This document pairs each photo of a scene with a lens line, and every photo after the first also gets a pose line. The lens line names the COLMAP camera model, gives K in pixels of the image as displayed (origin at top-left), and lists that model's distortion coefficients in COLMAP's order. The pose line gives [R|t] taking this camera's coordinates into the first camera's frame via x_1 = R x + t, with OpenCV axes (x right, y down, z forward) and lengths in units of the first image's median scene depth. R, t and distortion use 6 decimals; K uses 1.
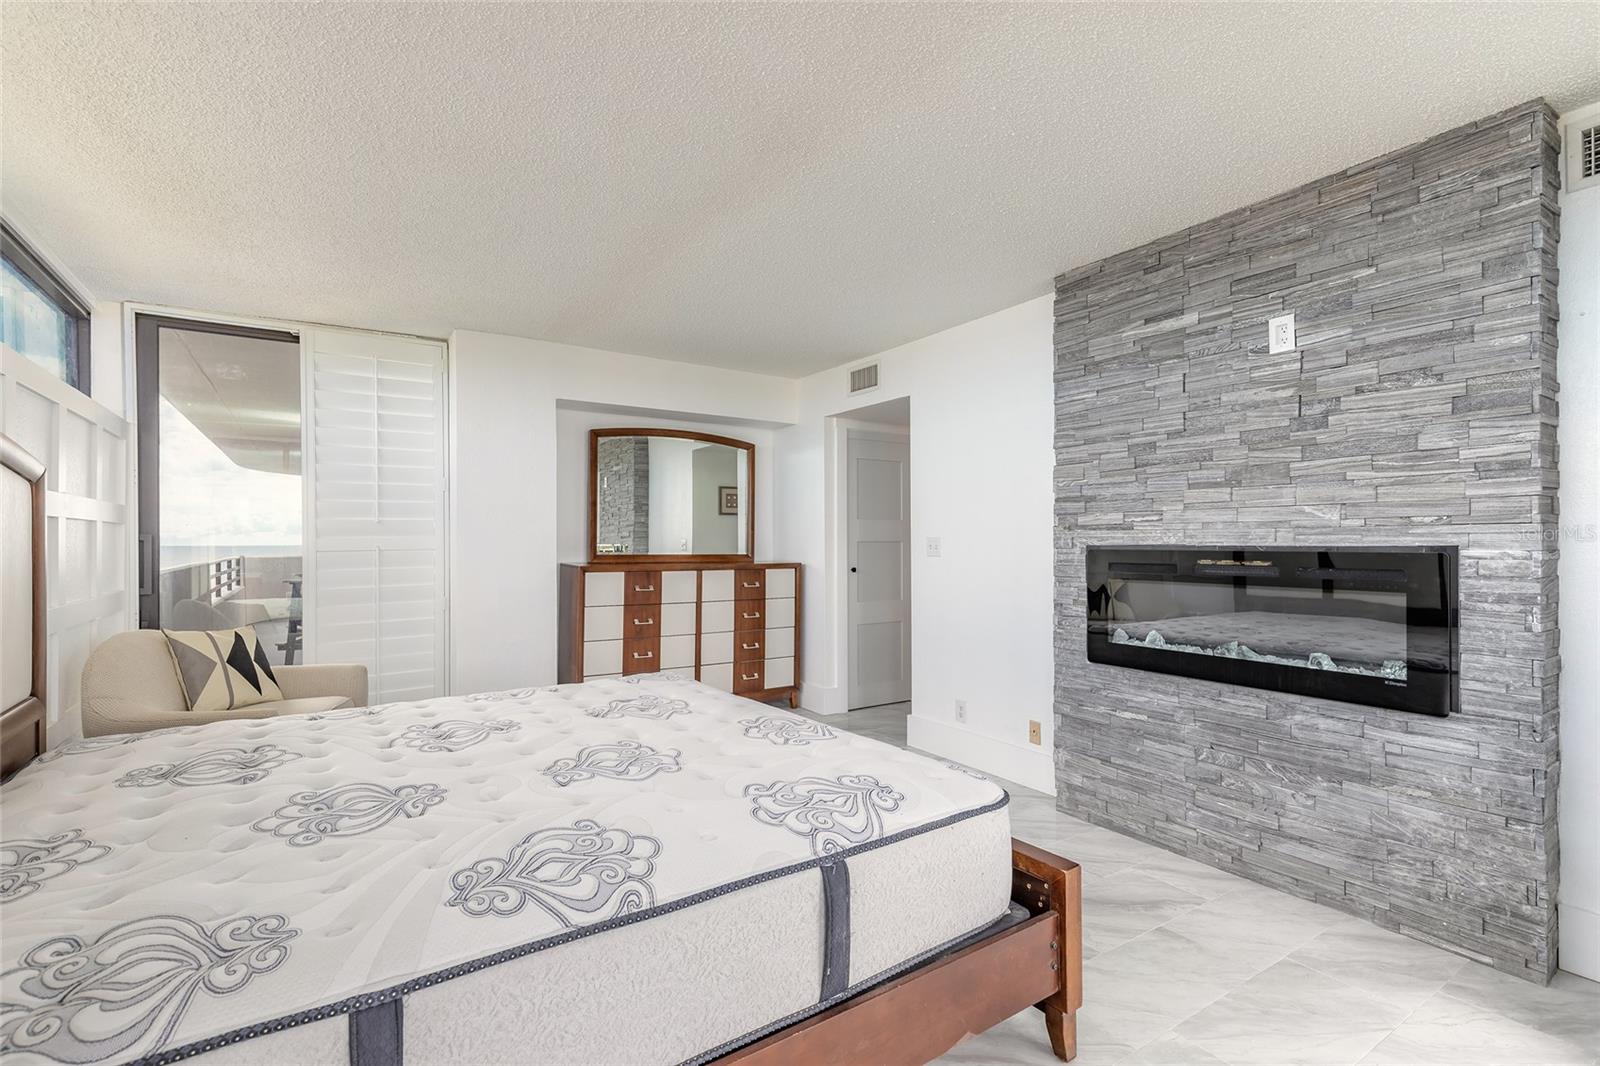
lens RADIAL K [[720.9, 0, 805.5], [0, 720.9, 539.1], [0, 0, 1]] dist [0.015584, -0.002095]
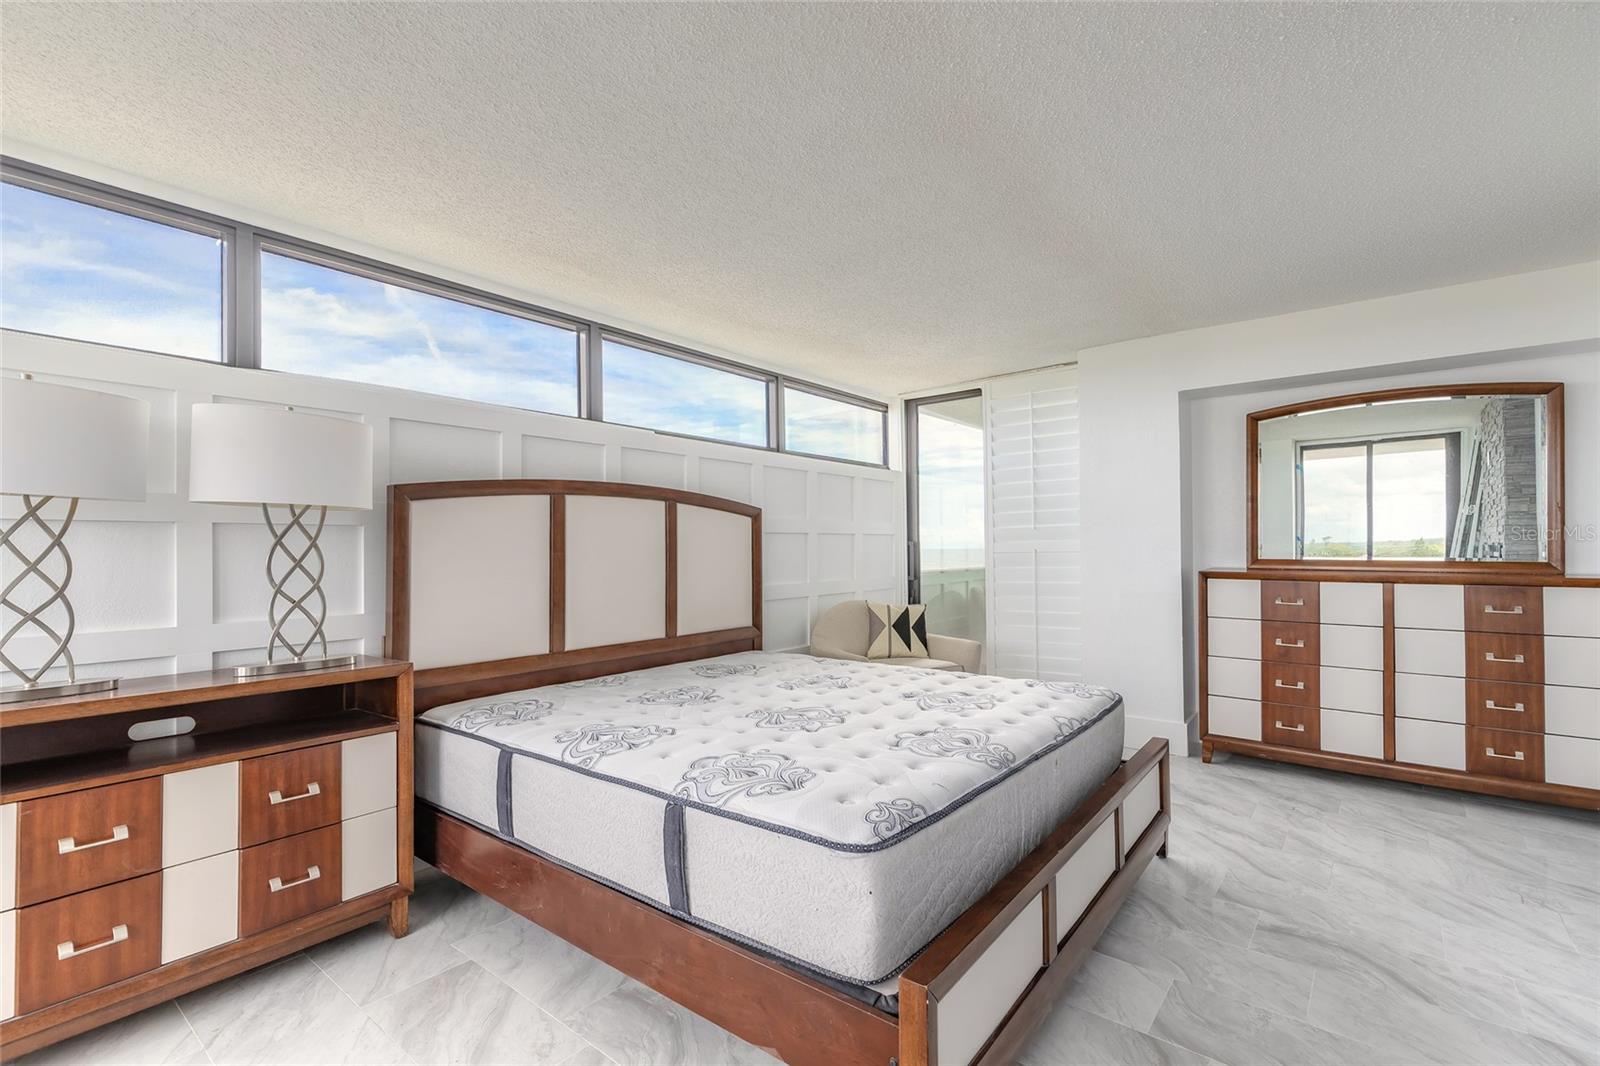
lens RADIAL K [[720.9, 0, 804.1], [0, 720.9, 536.1], [0, 0, 1]] dist [0.015584, -0.002095]
pose [[0.315732, -0.014815, -0.948733, 0.455460], [0.010648, 0.999870, -0.012070, -0.000865], [0.948789, -0.006291, 0.315849, 0.282582]]
